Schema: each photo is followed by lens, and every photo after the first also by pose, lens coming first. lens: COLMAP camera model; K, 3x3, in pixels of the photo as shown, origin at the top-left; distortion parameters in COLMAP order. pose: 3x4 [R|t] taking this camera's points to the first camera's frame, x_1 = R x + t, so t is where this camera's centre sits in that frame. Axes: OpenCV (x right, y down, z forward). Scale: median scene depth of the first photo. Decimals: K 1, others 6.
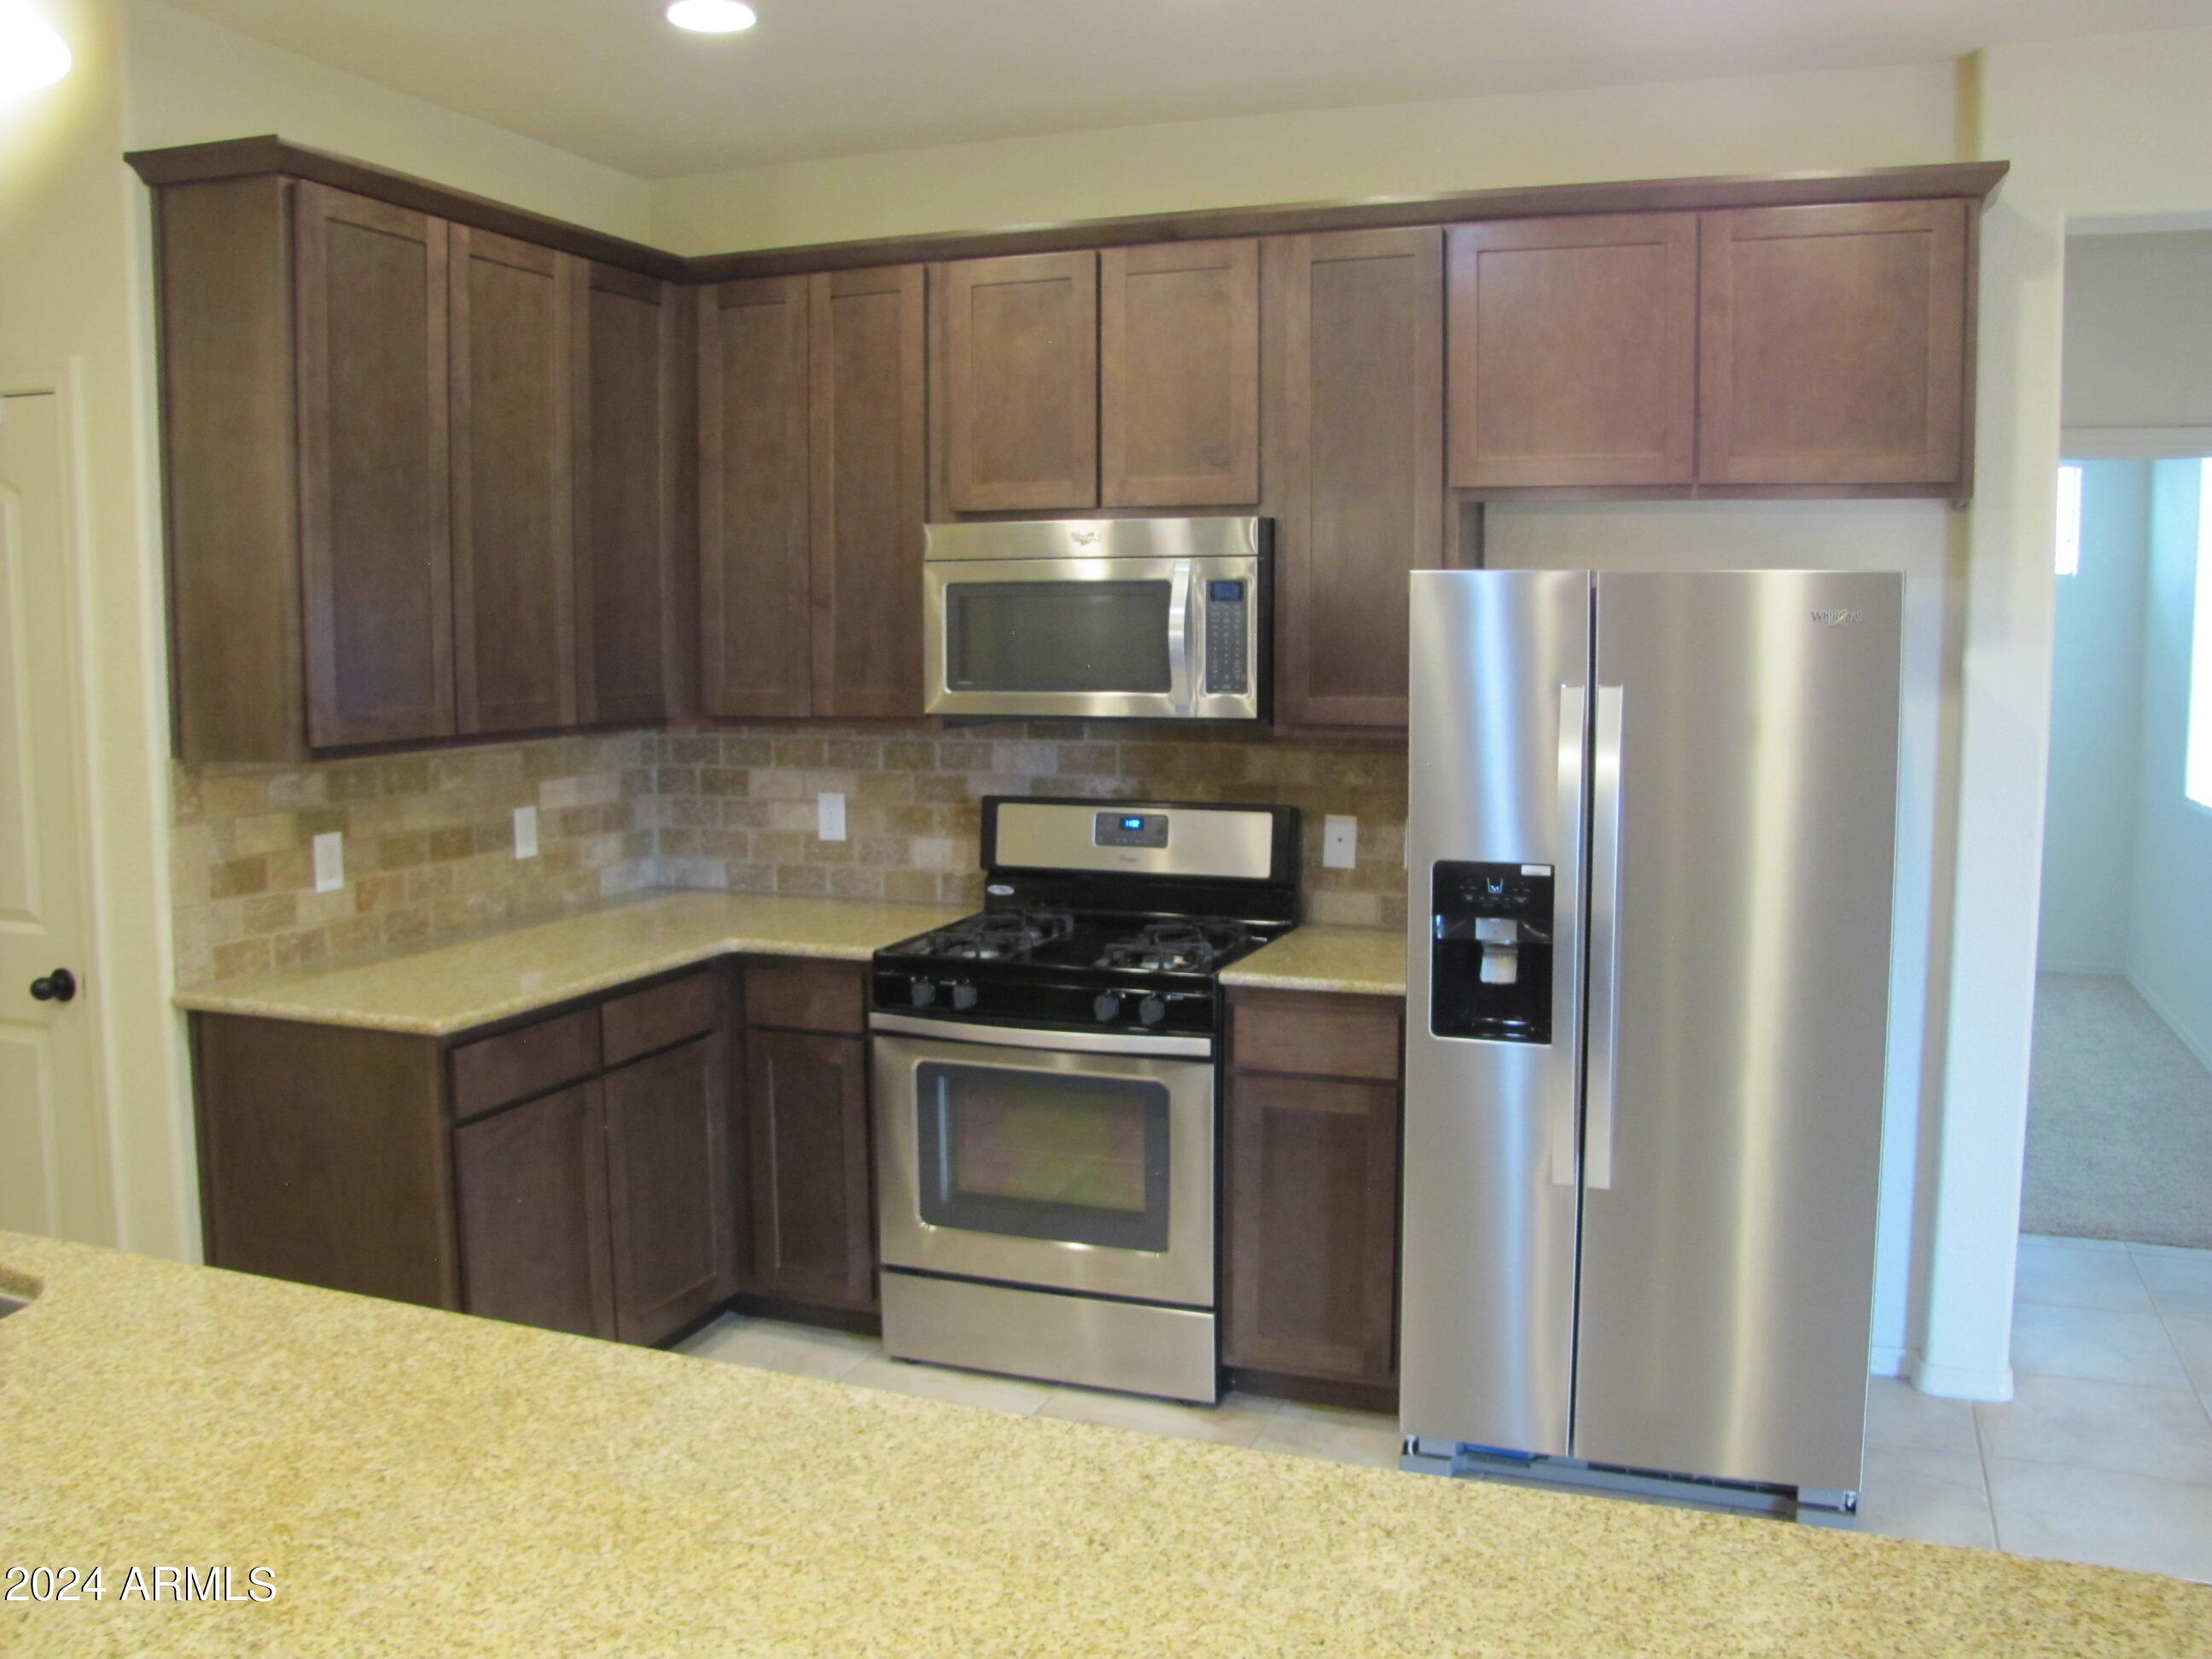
lens RADIAL K [[1873.1, 0, 1121.0], [0, 1873.1, 836.3], [0, 0, 1]] dist [-0.132810, 0.088635]
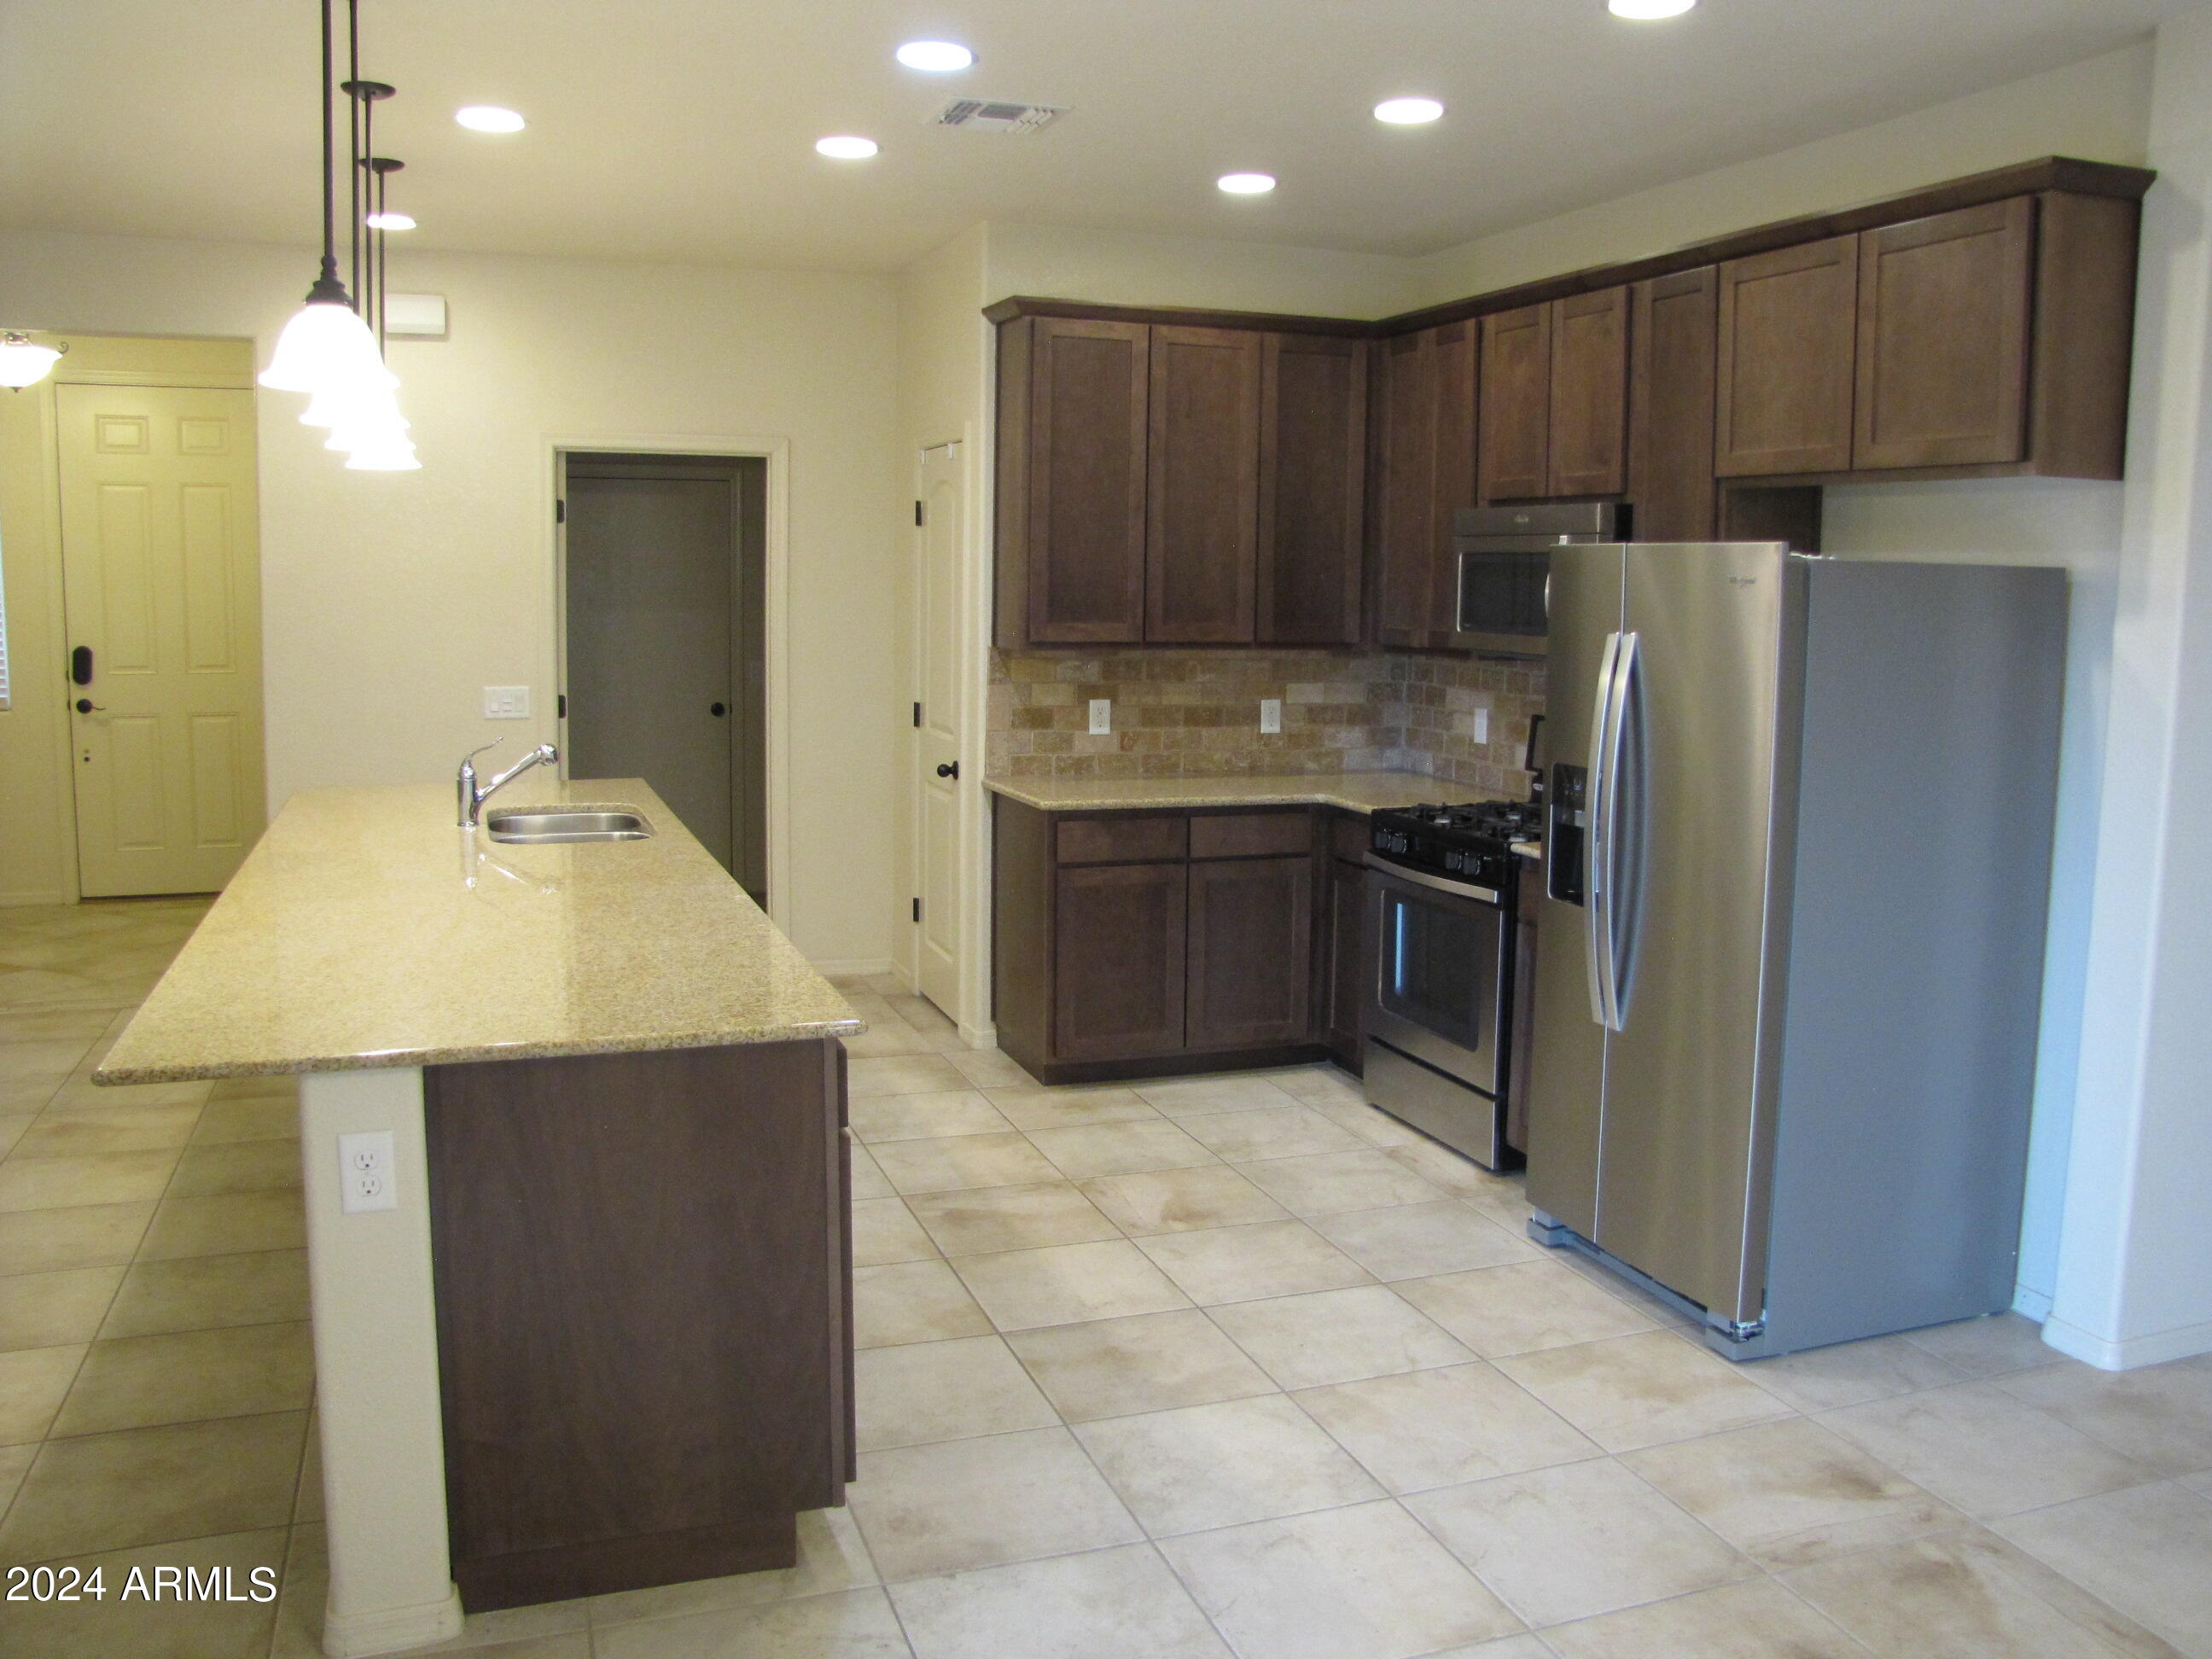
lens RADIAL K [[1873.1, 0, 1101.8], [0, 1873.1, 814.5], [0, 0, 1]] dist [-0.132810, 0.088635]
pose [[0.646453, 0.108769, -0.755160, 0.777294], [-0.102363, 0.993202, 0.055428, 0.007273], [0.756055, 0.041469, 0.653193, -0.082910]]
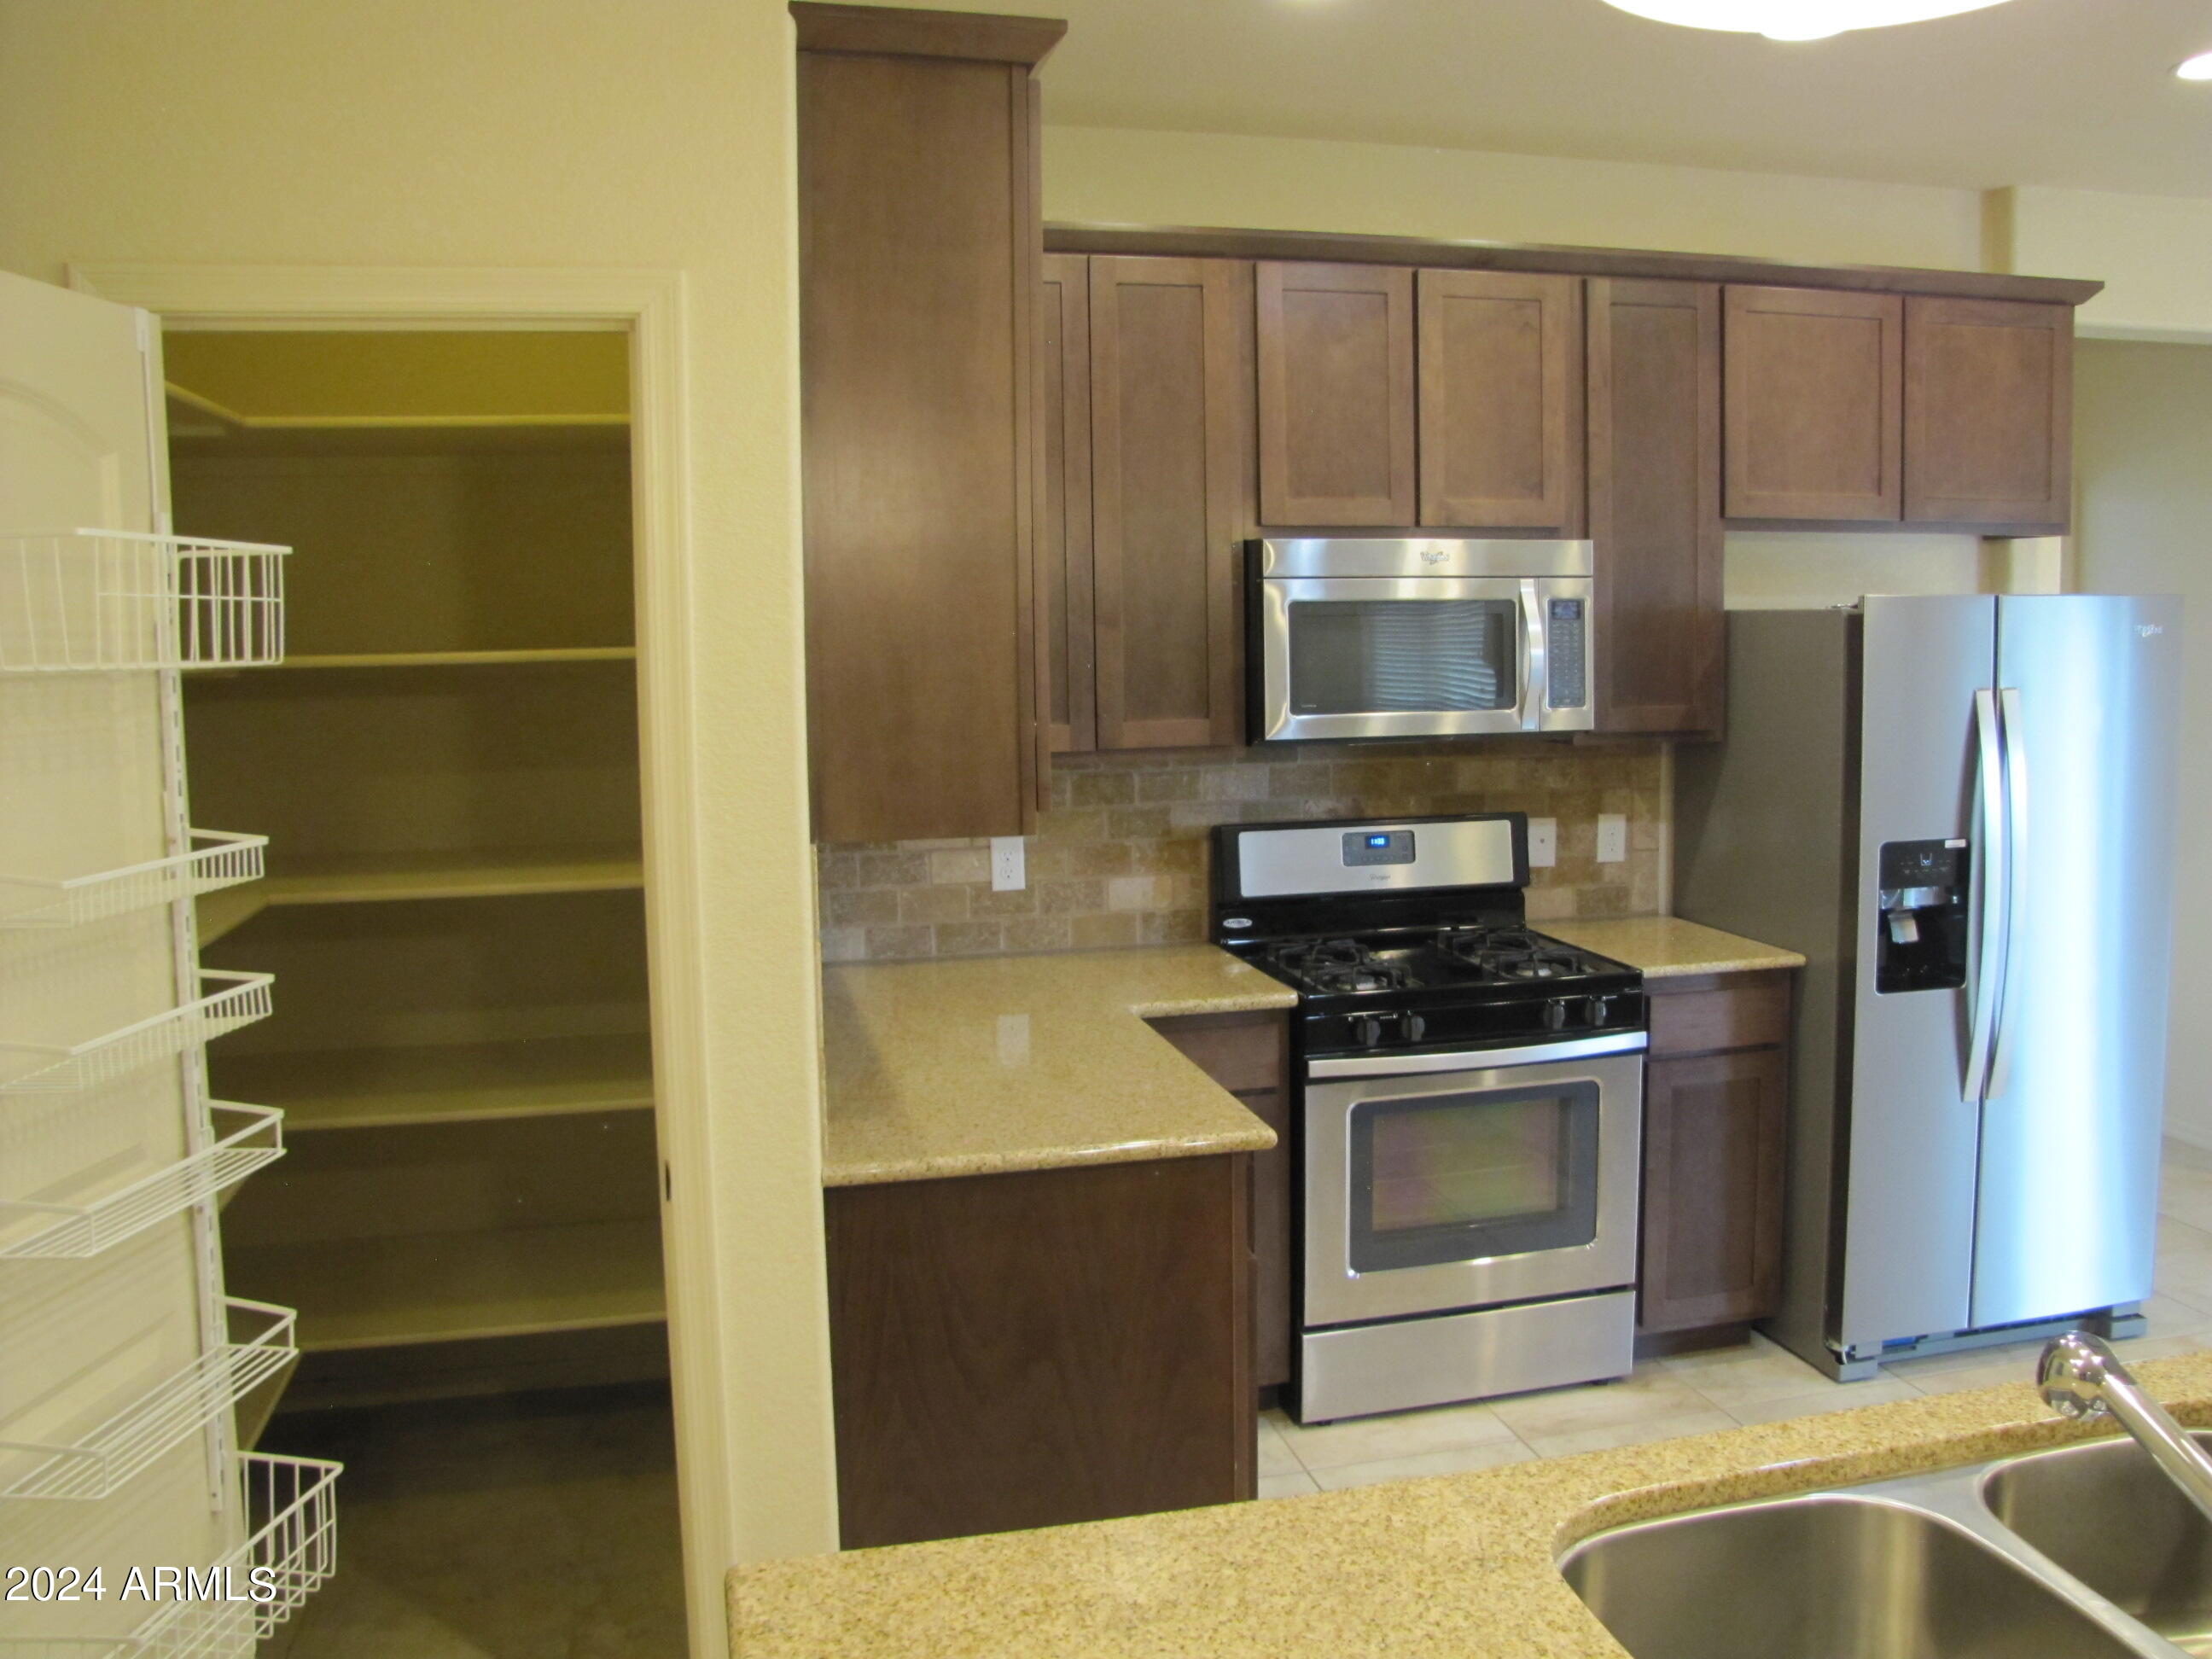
lens RADIAL K [[1873.1, 0, 1096.9], [0, 1873.1, 833.2], [0, 0, 1]] dist [-0.132810, 0.088635]
pose [[0.815745, -0.075268, 0.573494, -0.717463], [0.080013, 0.996649, 0.016993, -0.041830], [-0.572851, 0.032025, 0.819033, 0.279231]]
